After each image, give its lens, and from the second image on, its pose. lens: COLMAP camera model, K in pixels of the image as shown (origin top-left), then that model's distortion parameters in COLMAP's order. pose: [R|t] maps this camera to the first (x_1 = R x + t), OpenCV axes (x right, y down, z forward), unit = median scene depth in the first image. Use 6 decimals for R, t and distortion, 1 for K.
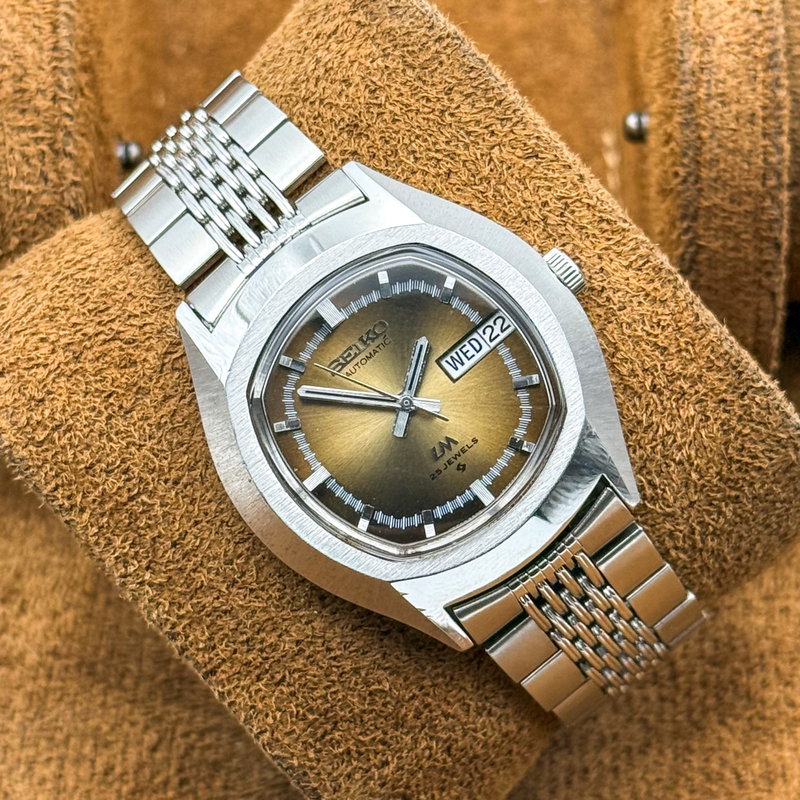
lens RADIAL K [[2917.9, 0, 332.8], [0, 2917.9, 397.3], [0, 0, 1]] dist [-0.029474, -1.009660]
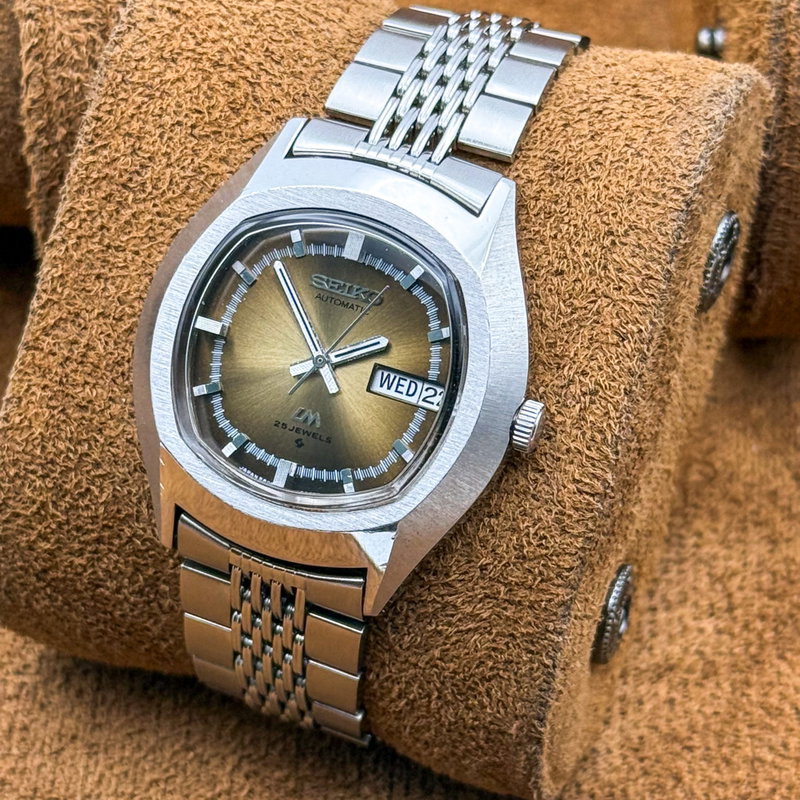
lens RADIAL K [[2917.9, 0, 332.8], [0, 2917.9, 397.3], [0, 0, 1]] dist [-0.029474, -1.009660]
pose [[0.519415, 0.843108, -0.139204, 0.170442], [-0.817702, 0.537698, 0.205535, -0.192298], [0.248138, 0.007069, 0.968699, 0.041682]]
